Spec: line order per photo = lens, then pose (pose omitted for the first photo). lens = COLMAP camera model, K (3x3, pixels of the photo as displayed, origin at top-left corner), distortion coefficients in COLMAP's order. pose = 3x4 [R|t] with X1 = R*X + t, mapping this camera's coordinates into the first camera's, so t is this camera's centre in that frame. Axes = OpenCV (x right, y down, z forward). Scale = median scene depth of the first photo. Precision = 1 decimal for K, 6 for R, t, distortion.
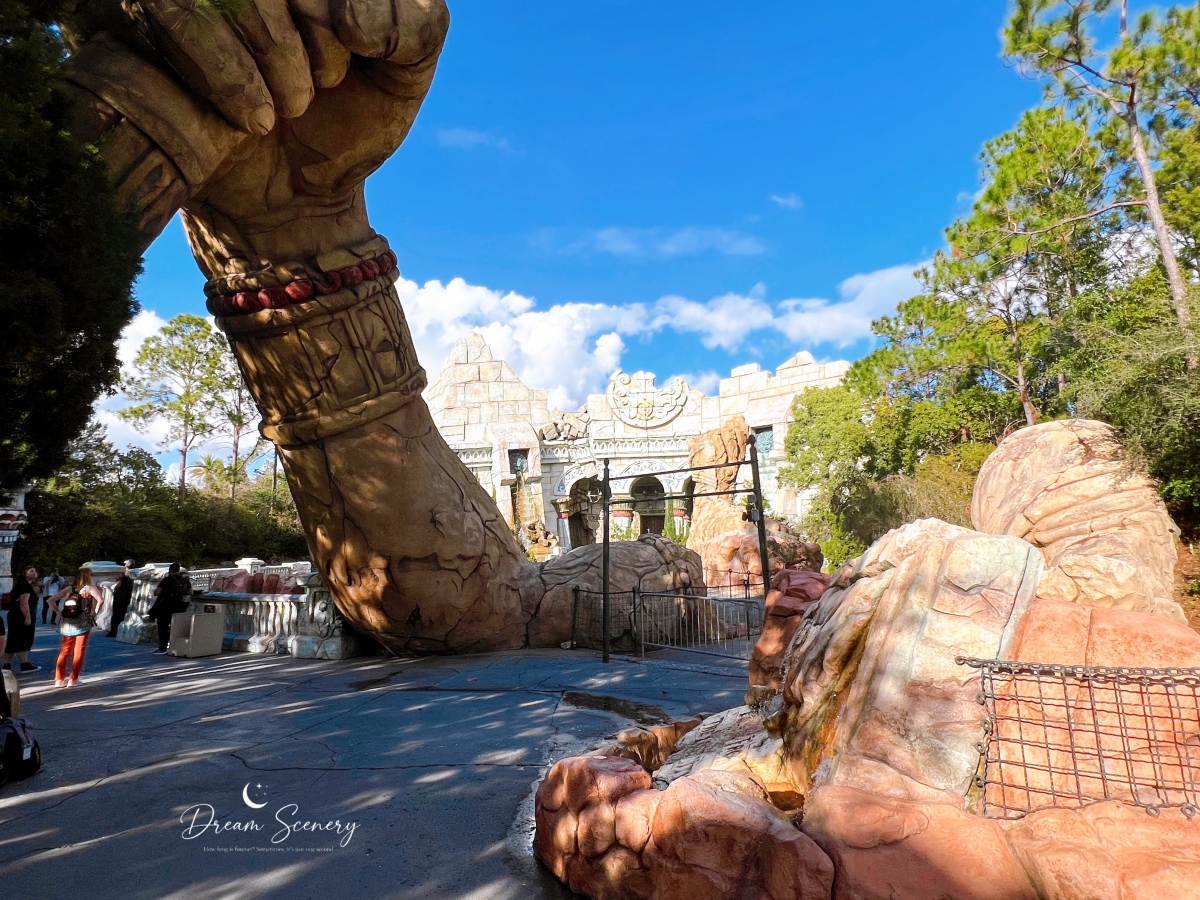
lens RADIAL K [[644.0, 0, 594.4], [0, 644.0, 448.5], [0, 0, 1]] dist [-0.001689, -0.000194]
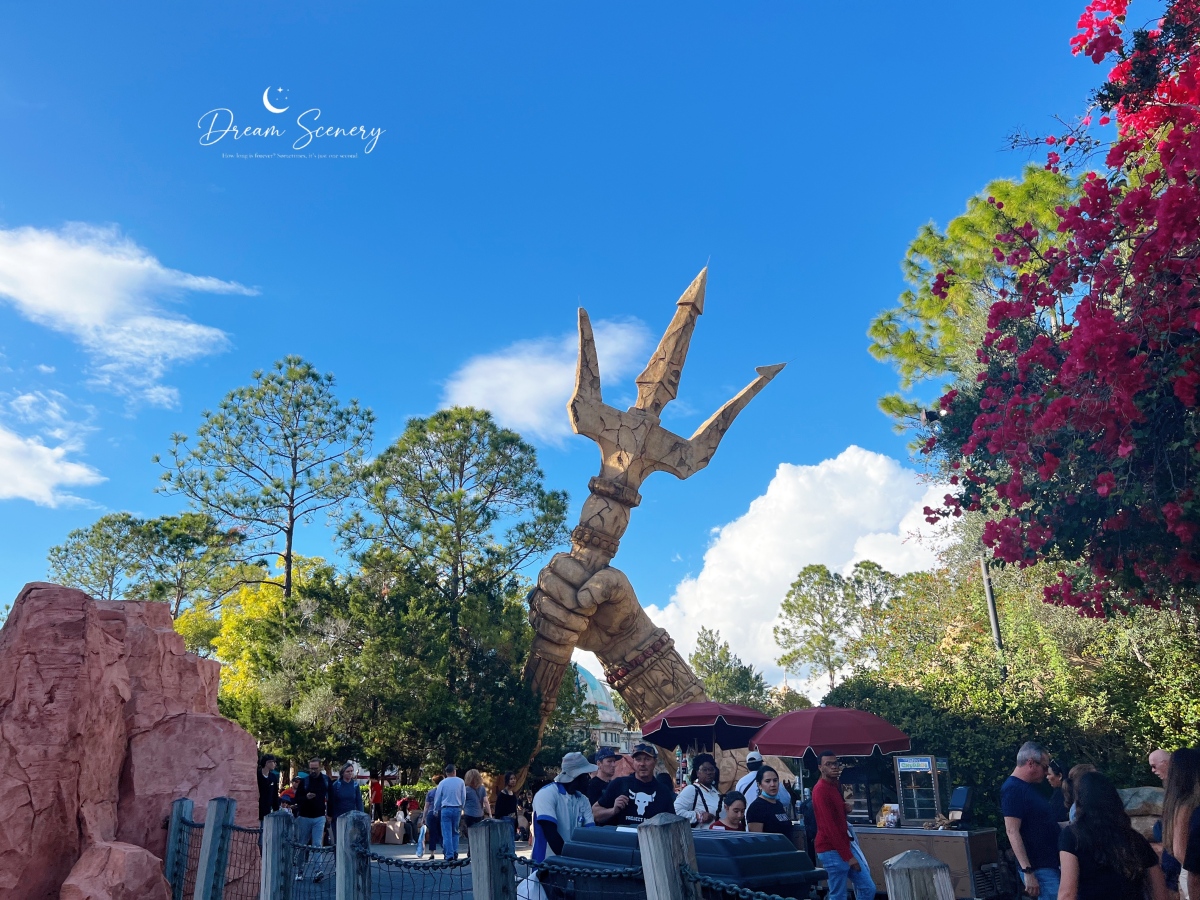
lens RADIAL K [[873.6, 0, 604.1], [0, 873.6, 439.6], [0, 0, 1]] dist [0.048197, -0.055270]
pose [[0.526461, -0.321454, -0.787087, 0.357415], [0.153012, 0.946475, -0.284204, -0.019945], [0.836317, 0.029189, 0.547469, -0.139391]]
